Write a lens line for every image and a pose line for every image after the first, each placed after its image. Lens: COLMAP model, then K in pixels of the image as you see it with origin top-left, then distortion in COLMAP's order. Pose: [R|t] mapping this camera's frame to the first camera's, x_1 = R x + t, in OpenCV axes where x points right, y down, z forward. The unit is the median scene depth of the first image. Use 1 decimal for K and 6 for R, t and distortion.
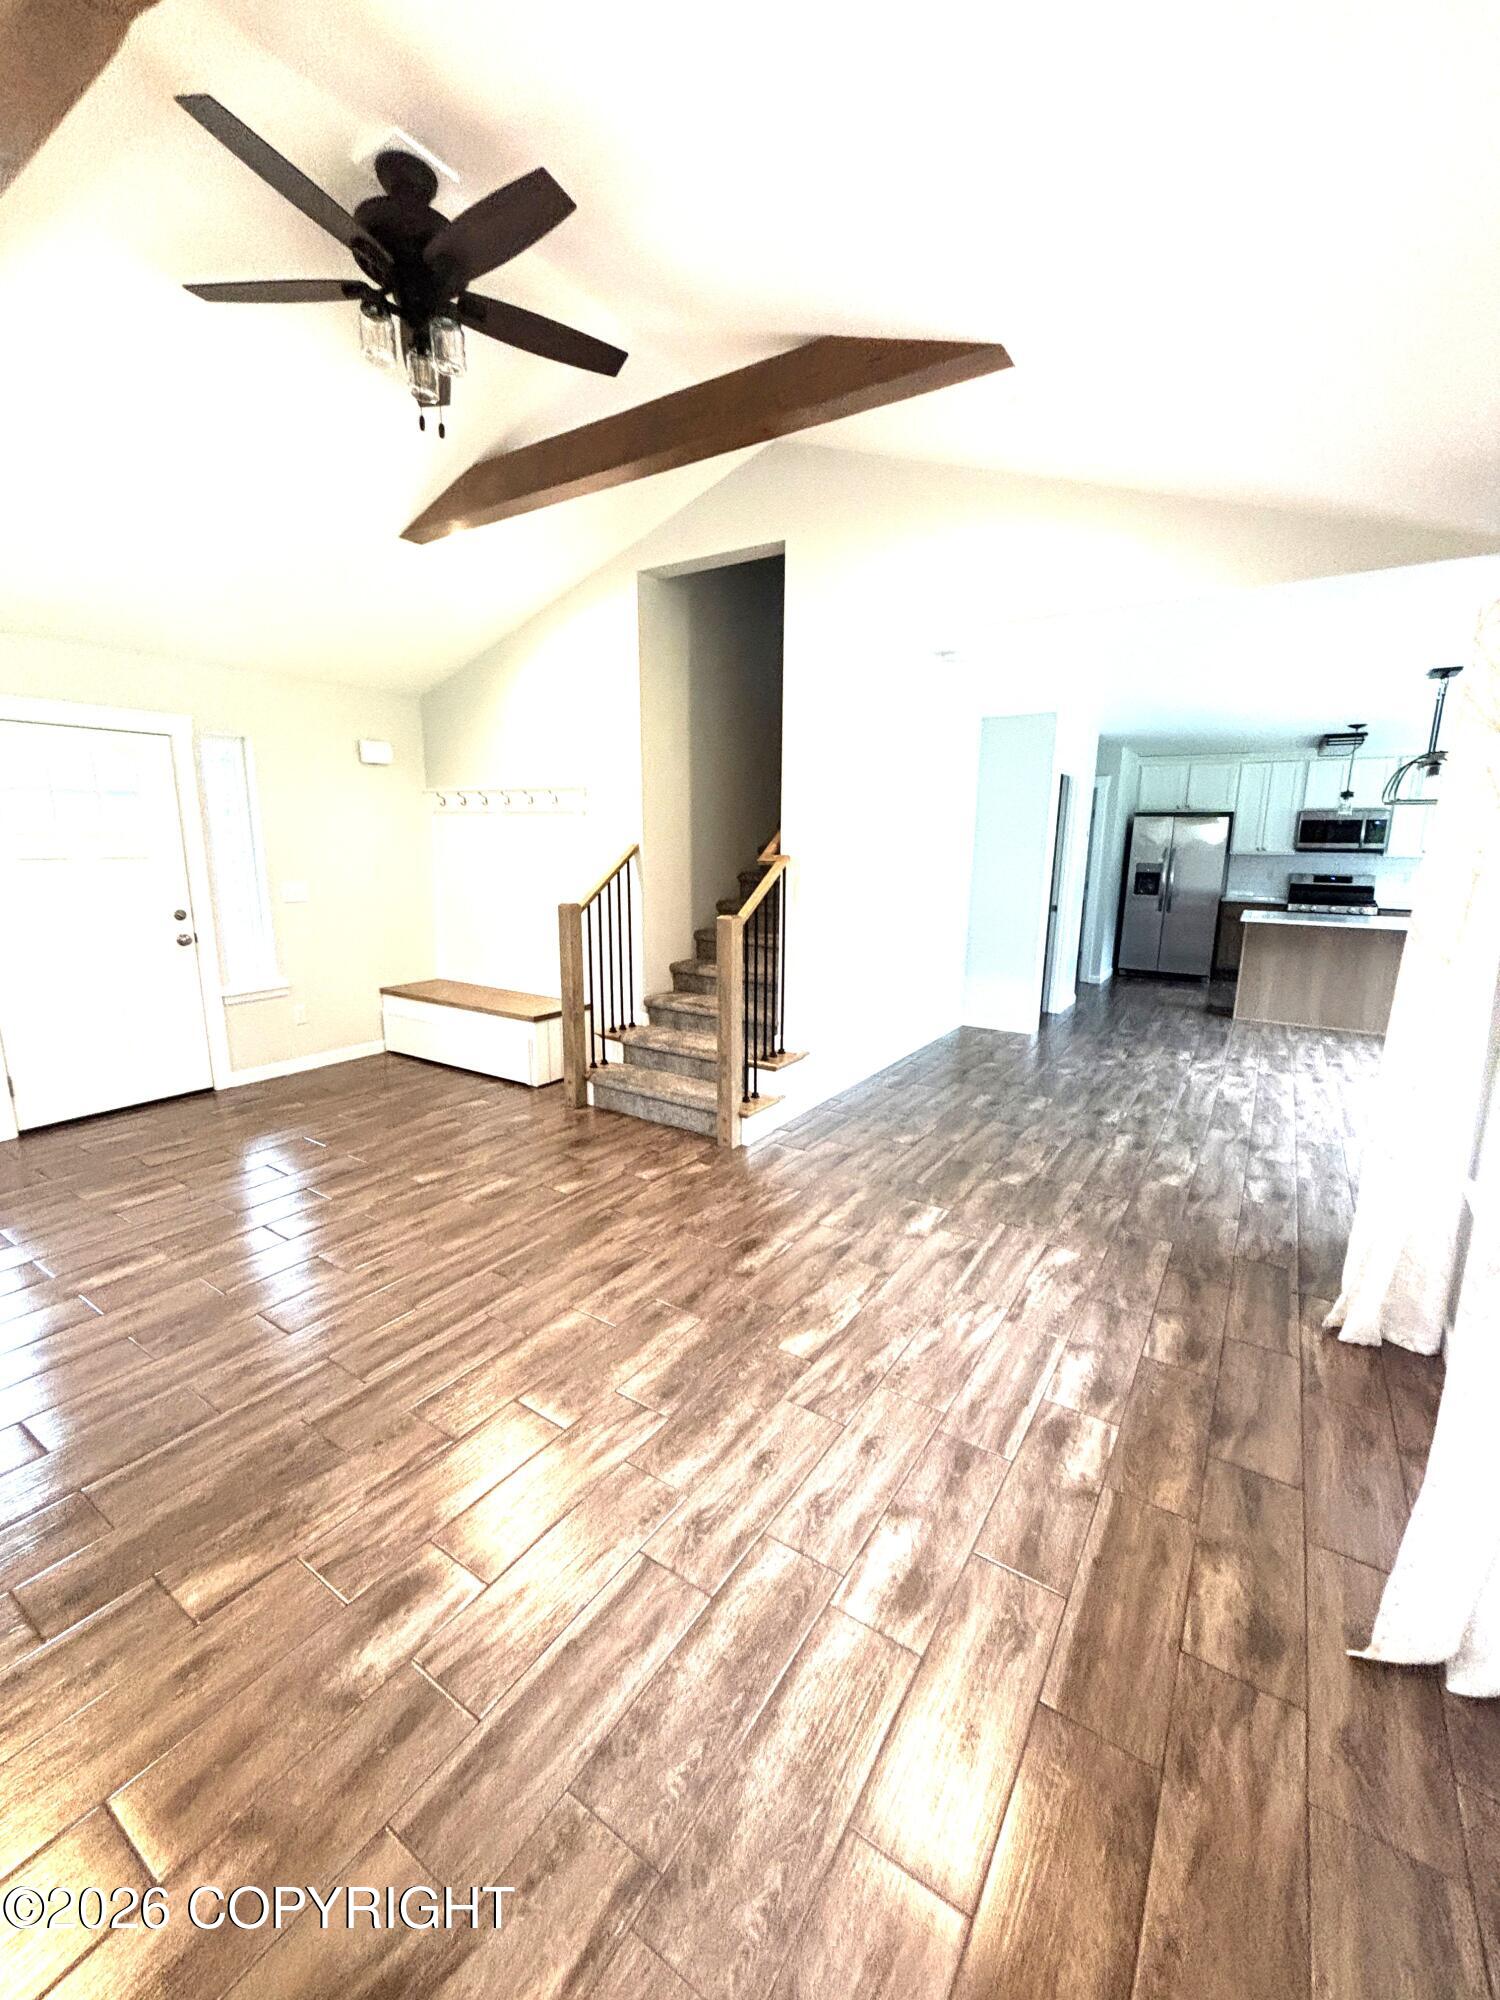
lens RADIAL K [[815.2, 0, 750.9], [0, 815.2, 997.9], [0, 0, 1]] dist [-0.000095, 0.001330]
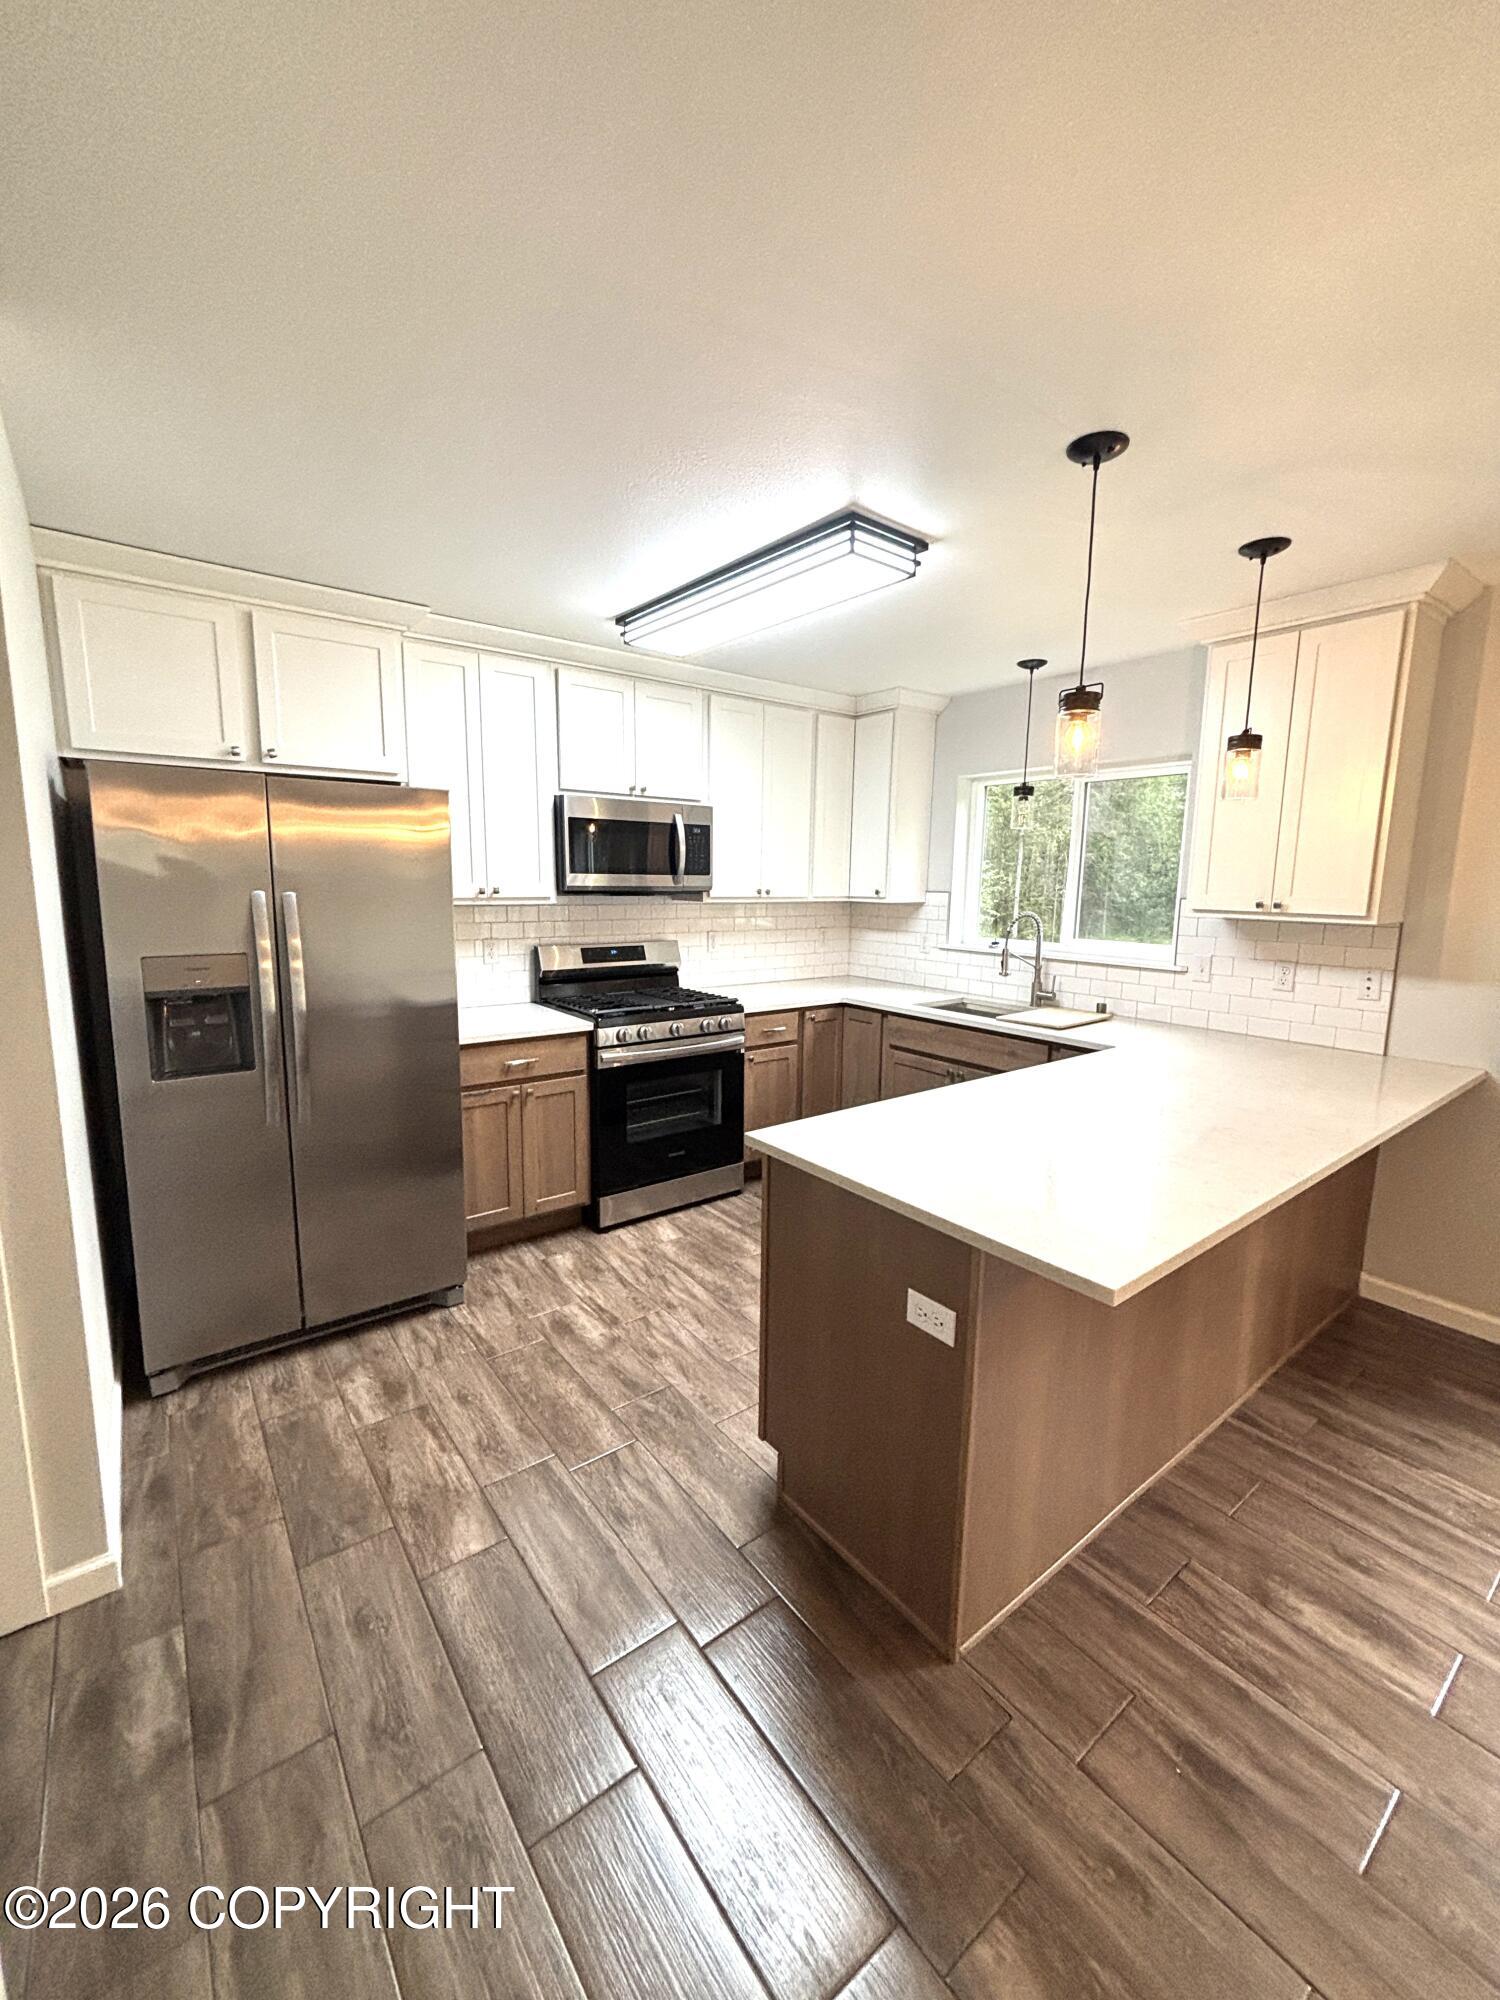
lens RADIAL K [[815.2, 0, 773.2], [0, 815.2, 992.5], [0, 0, 1]] dist [-0.000095, 0.001330]
pose [[0.307154, -0.126785, 0.943177, 0.770567], [0.159031, 0.983988, 0.080481, -0.357821], [-0.938278, 0.125274, 0.322399, 1.892030]]
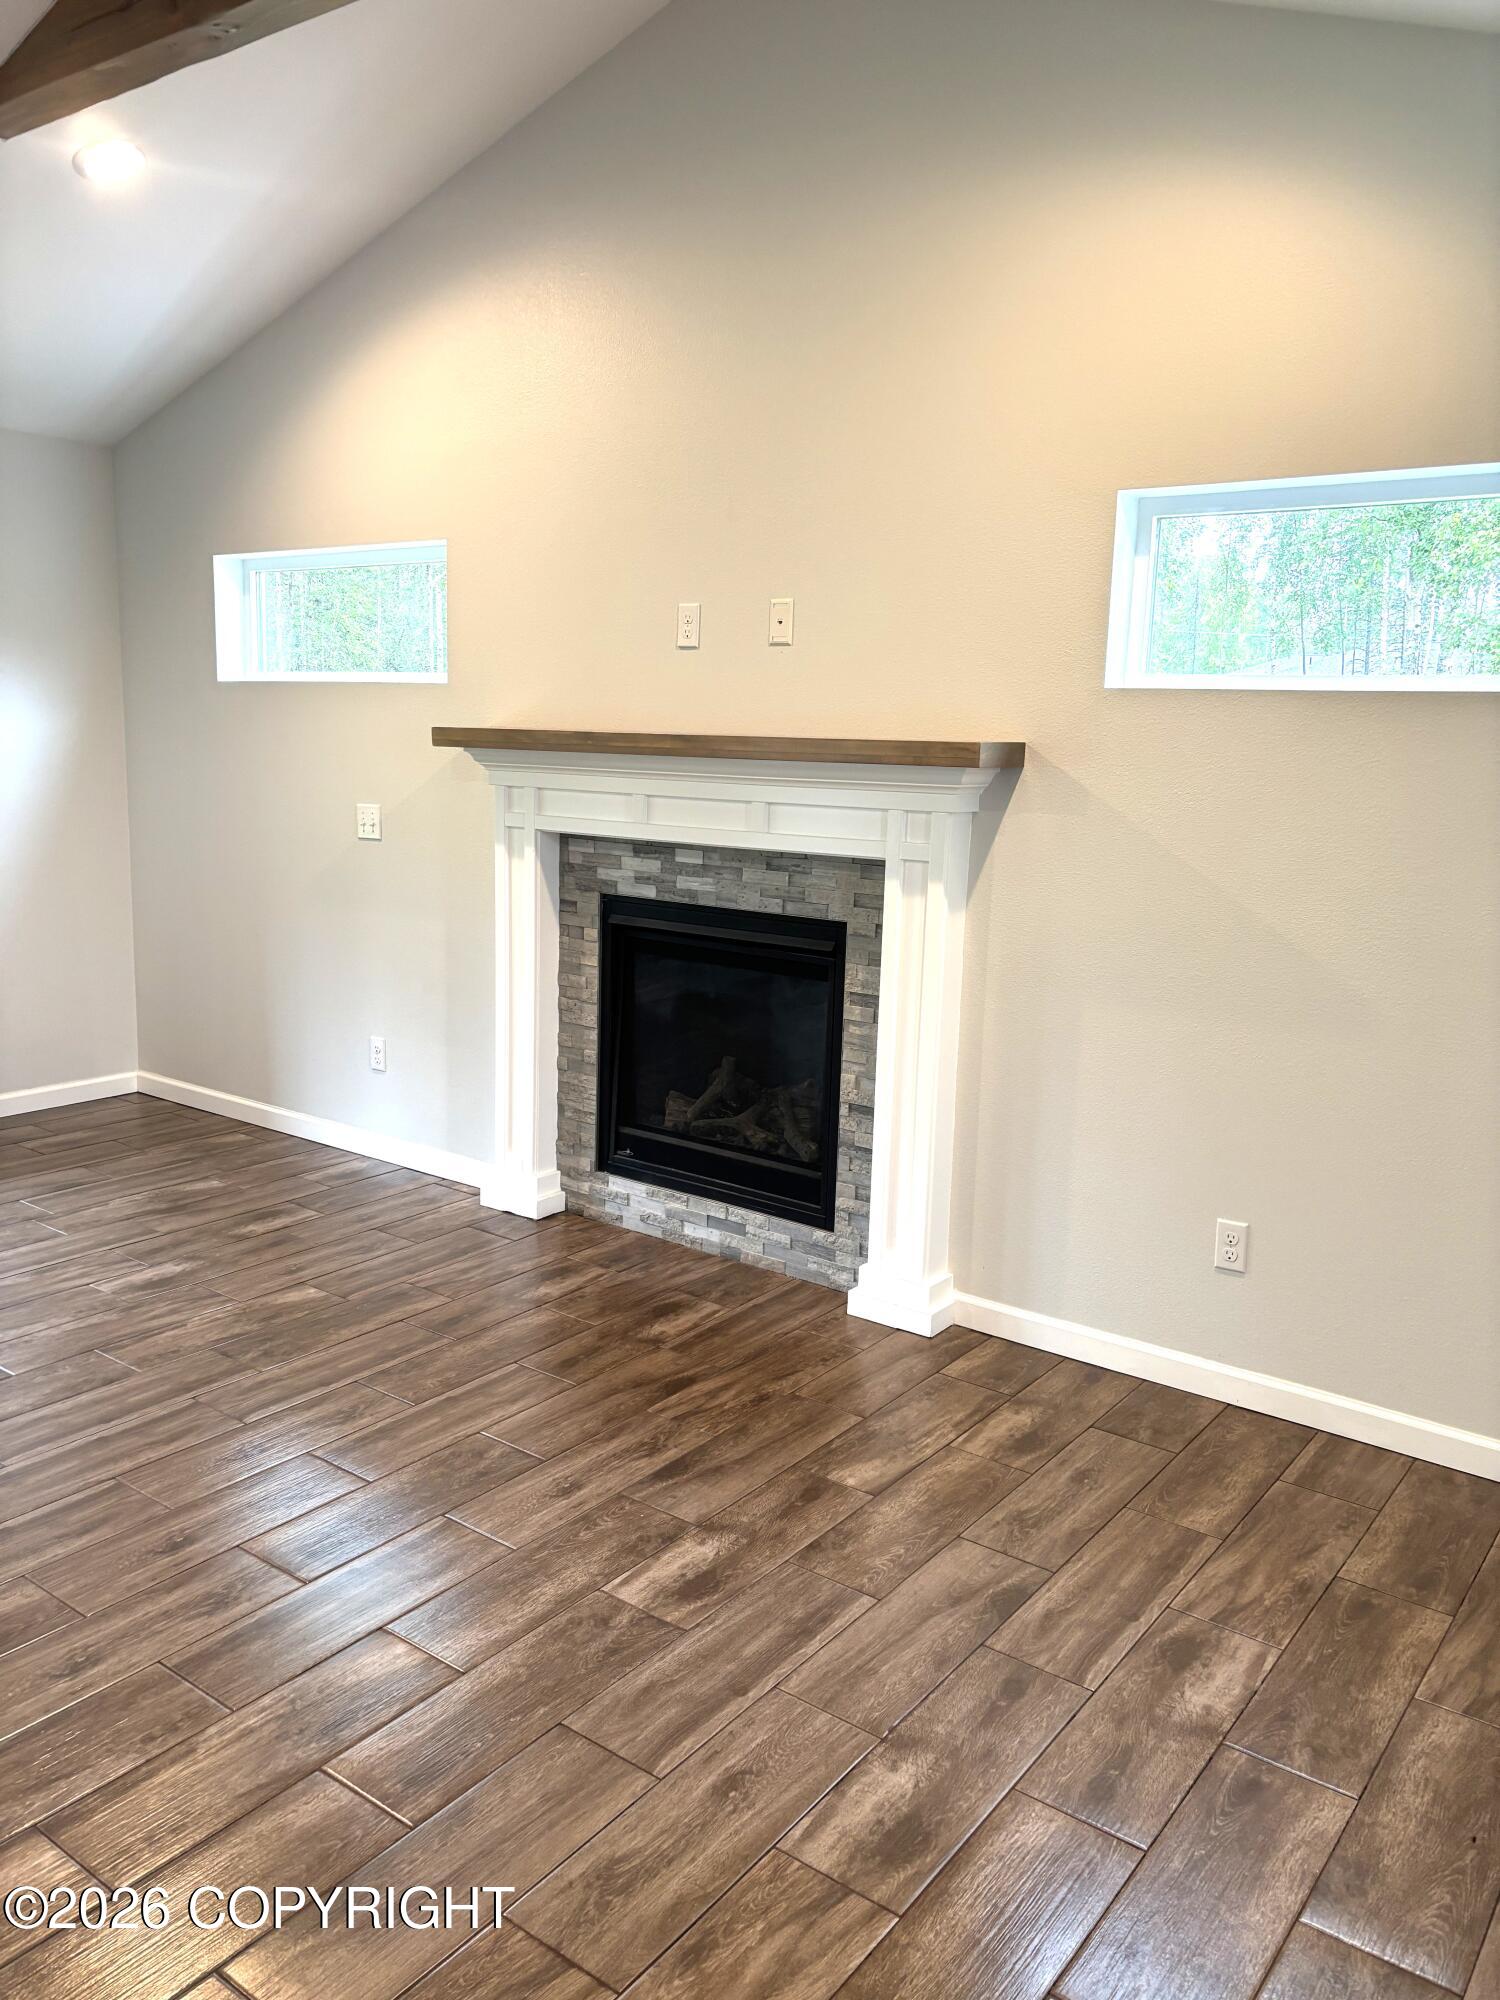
lens RADIAL K [[1476.1, 0, 748.7], [0, 1476.1, 1016.4], [0, 0, 1]] dist [-0.008915, -0.001493]
pose [[-0.998010, -0.051077, 0.036971, -0.679358], [-0.033322, 0.925023, 0.378448, -0.271696], [-0.053530, 0.376463, -0.924884, 1.399049]]
